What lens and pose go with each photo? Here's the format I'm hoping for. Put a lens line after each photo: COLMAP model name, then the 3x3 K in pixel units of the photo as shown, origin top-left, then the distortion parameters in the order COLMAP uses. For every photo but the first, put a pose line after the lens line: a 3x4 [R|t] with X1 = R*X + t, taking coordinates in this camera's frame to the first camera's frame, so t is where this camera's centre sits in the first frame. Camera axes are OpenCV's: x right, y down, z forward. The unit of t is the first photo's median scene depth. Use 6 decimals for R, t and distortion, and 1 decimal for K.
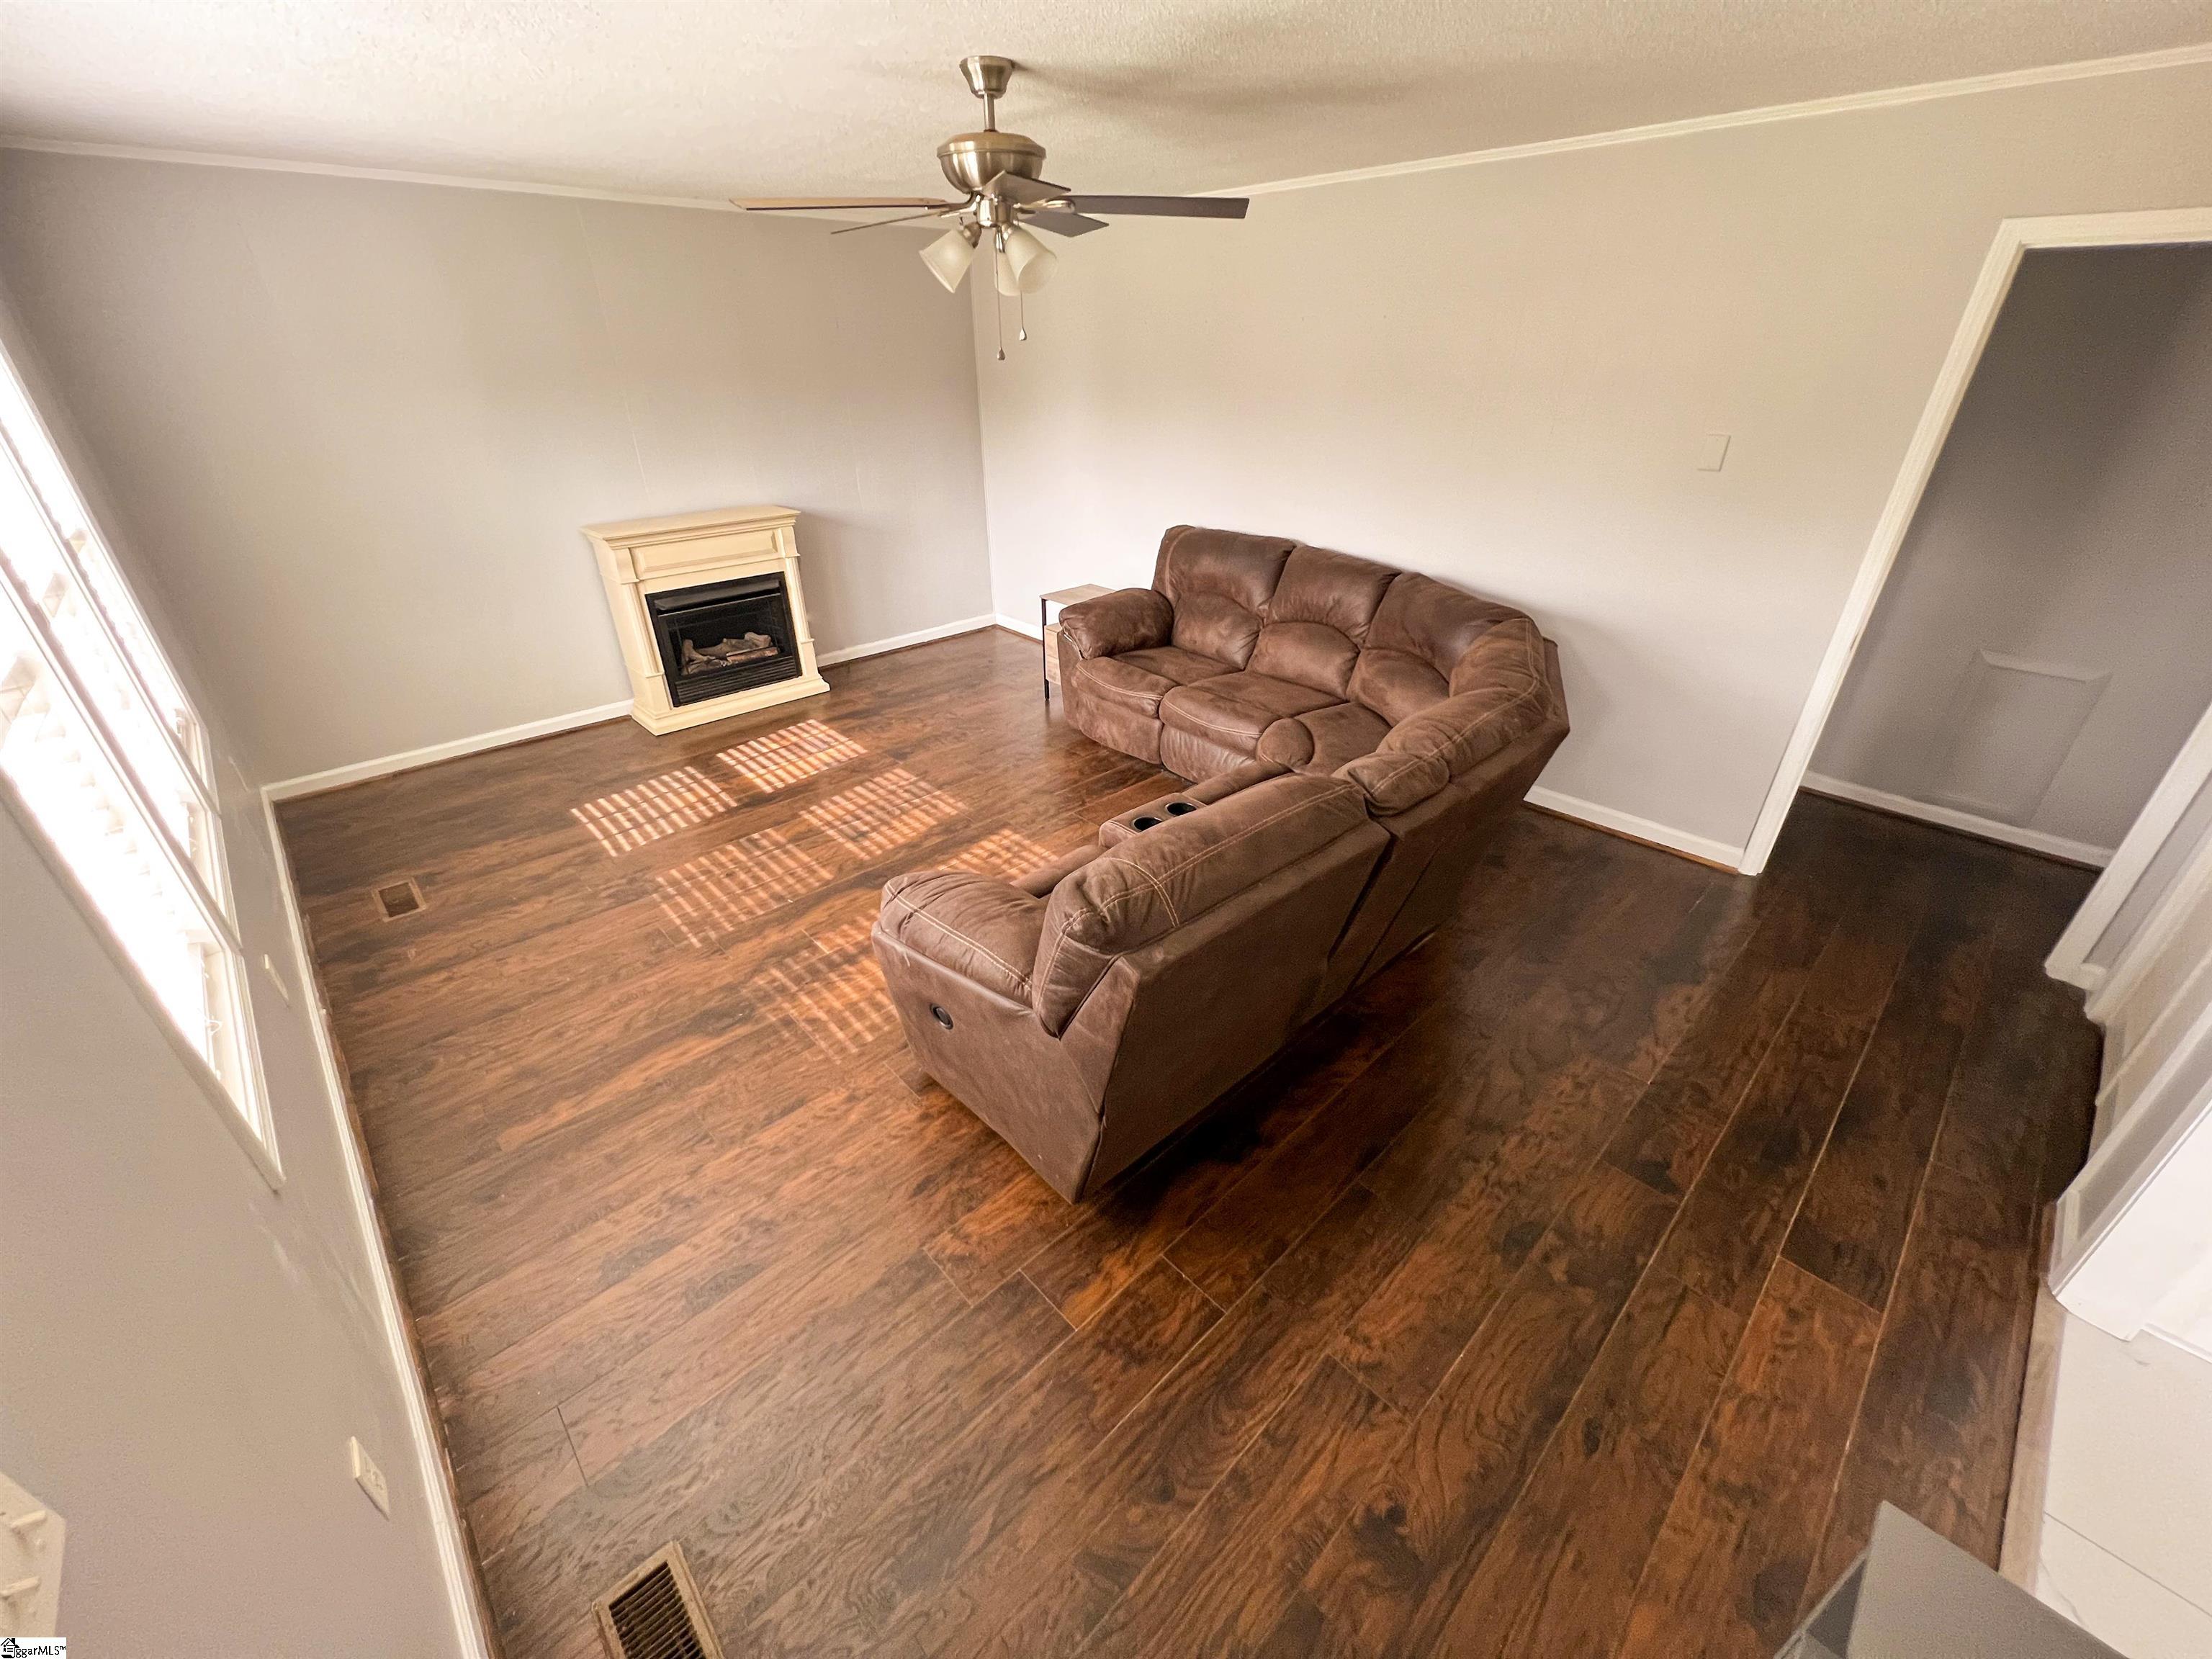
lens RADIAL K [[867.3, 0, 1106.0], [0, 867.3, 829.5], [0, 0, 1]] dist [0.001525, 0.000383]
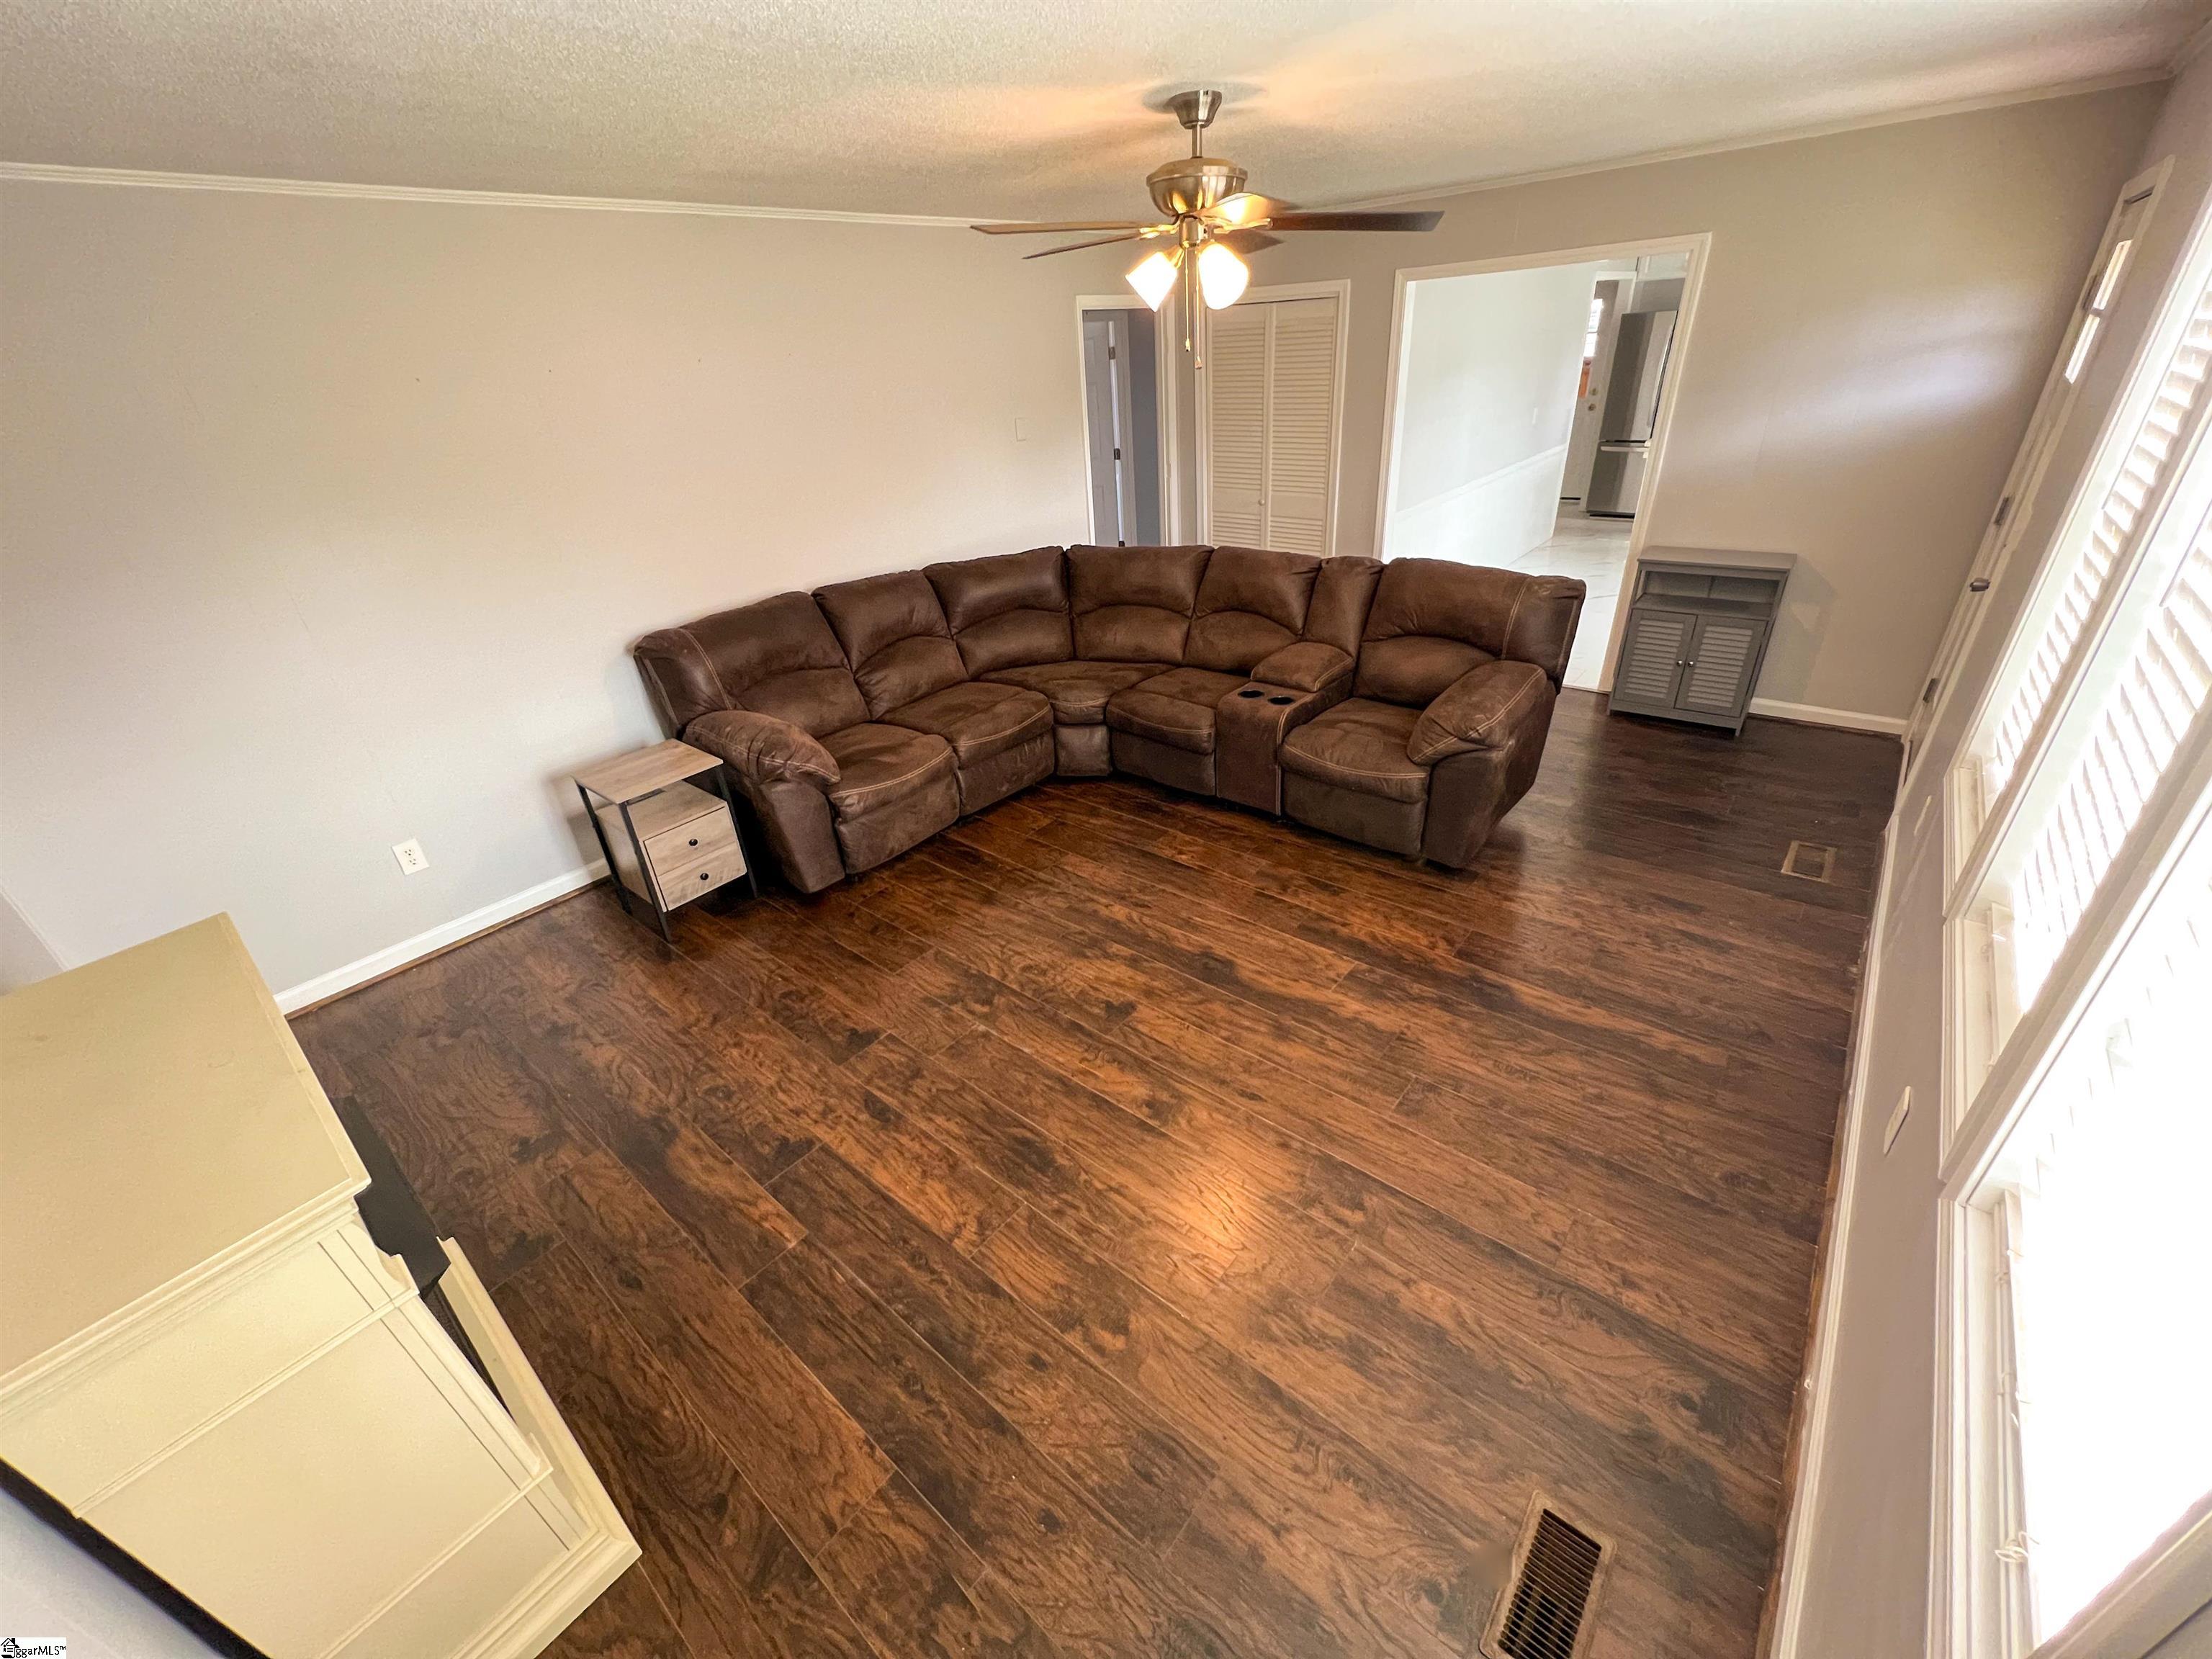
lens RADIAL K [[881.6, 0, 1099.5], [0, 881.6, 827.8], [0, 0, 1]] dist [-0.002224, 0.000550]
pose [[-0.109298, -0.464497, 0.878804, -1.103040], [0.543189, 0.712509, 0.444158, -0.568323], [-0.832466, 0.525903, 0.174434, 1.003313]]
